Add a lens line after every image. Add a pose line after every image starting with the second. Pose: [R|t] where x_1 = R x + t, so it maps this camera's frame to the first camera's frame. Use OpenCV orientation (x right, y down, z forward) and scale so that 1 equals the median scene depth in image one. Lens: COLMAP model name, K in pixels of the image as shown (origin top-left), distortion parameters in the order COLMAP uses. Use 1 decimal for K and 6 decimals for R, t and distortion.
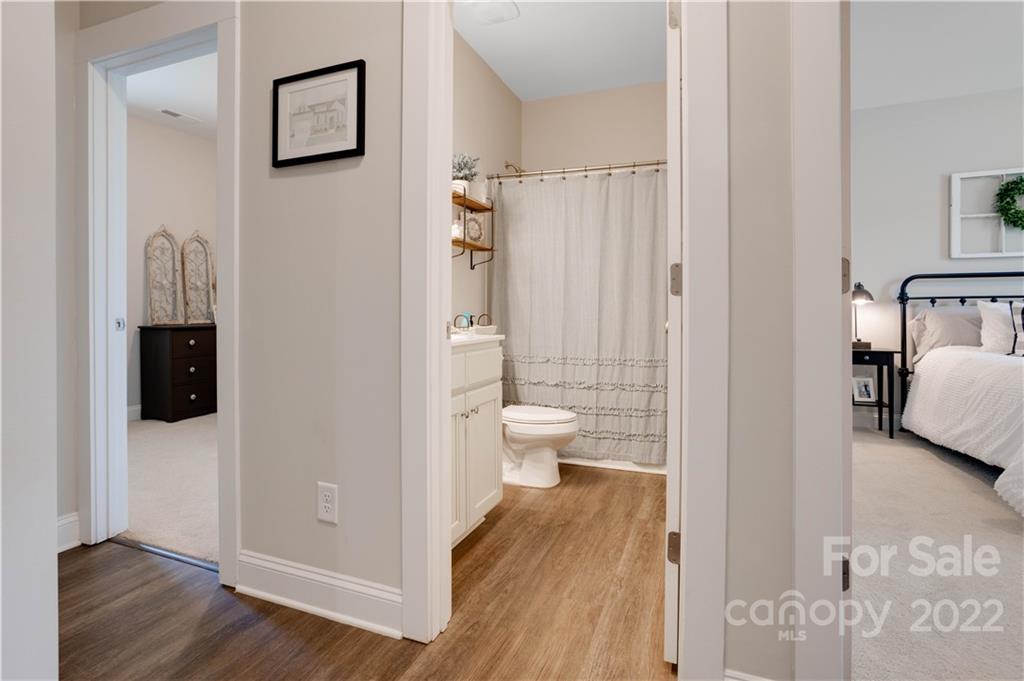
lens RADIAL K [[493.3, 0, 502.1], [0, 493.3, 310.2], [0, 0, 1]] dist [-0.012061, 0.006100]
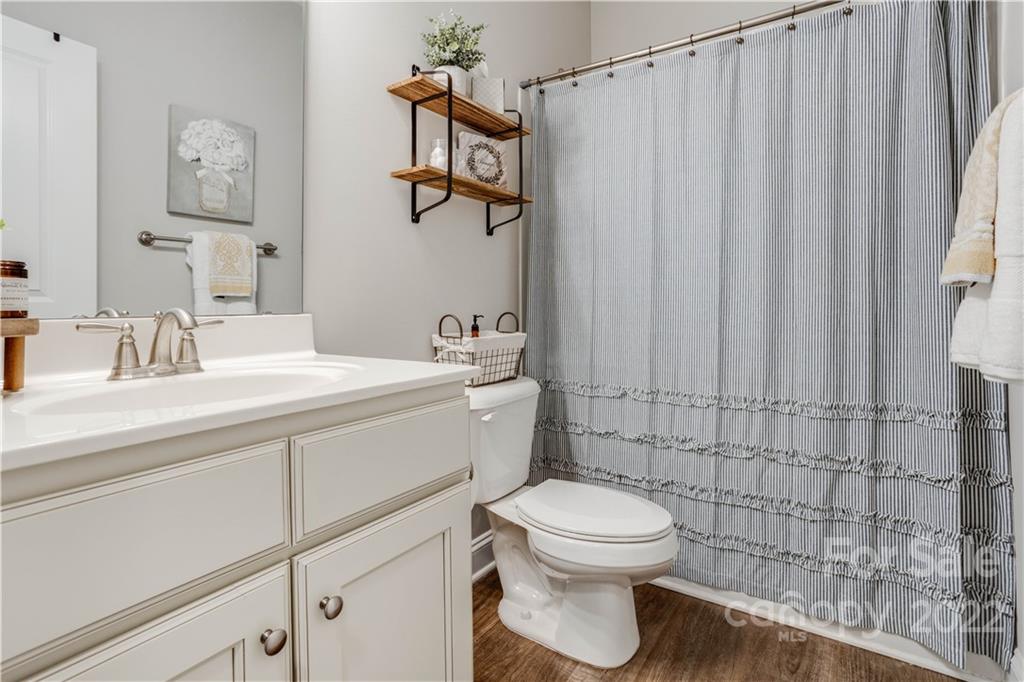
lens RADIAL K [[493.3, 0, 512.5], [0, 493.3, 304.3], [0, 0, 1]] dist [-0.012061, 0.006100]
pose [[0.979277, -0.006810, -0.202412, 0.086672], [0.007252, 0.999973, 0.001445, -0.001584], [0.202396, -0.002883, 0.979299, 0.445609]]
